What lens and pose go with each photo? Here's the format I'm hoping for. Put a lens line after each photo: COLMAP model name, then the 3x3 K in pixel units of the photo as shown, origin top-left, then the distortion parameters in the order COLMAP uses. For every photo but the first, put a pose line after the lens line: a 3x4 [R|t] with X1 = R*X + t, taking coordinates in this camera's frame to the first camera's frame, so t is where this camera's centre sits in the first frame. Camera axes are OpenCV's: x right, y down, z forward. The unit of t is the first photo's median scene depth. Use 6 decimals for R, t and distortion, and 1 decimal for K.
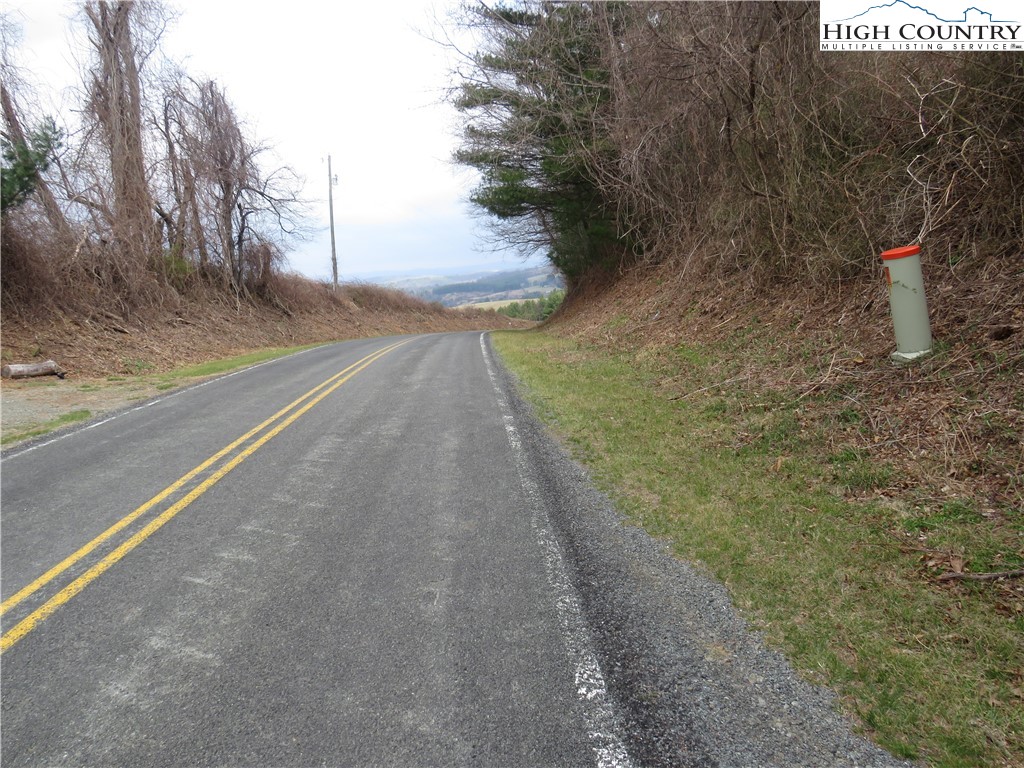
lens RADIAL K [[720.0, 0, 512.0], [0, 720.0, 384.0], [0, 0, 1]] dist [-0.001094, 0.001471]
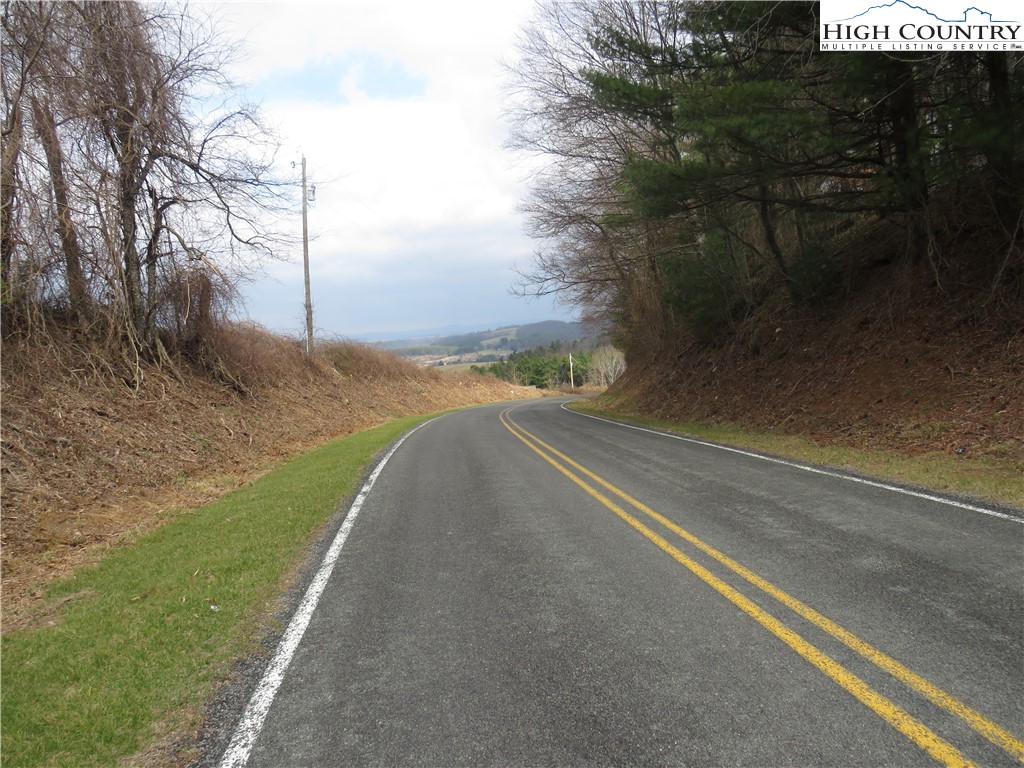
lens RADIAL K [[720.0, 0, 512.0], [0, 720.0, 384.0], [0, 0, 1]] dist [-0.001094, 0.001471]
pose [[0.997740, -0.008400, 0.066661, -0.132396], [0.014179, 0.996134, -0.086699, -0.049108], [-0.065675, 0.087448, 0.994002, 0.412849]]
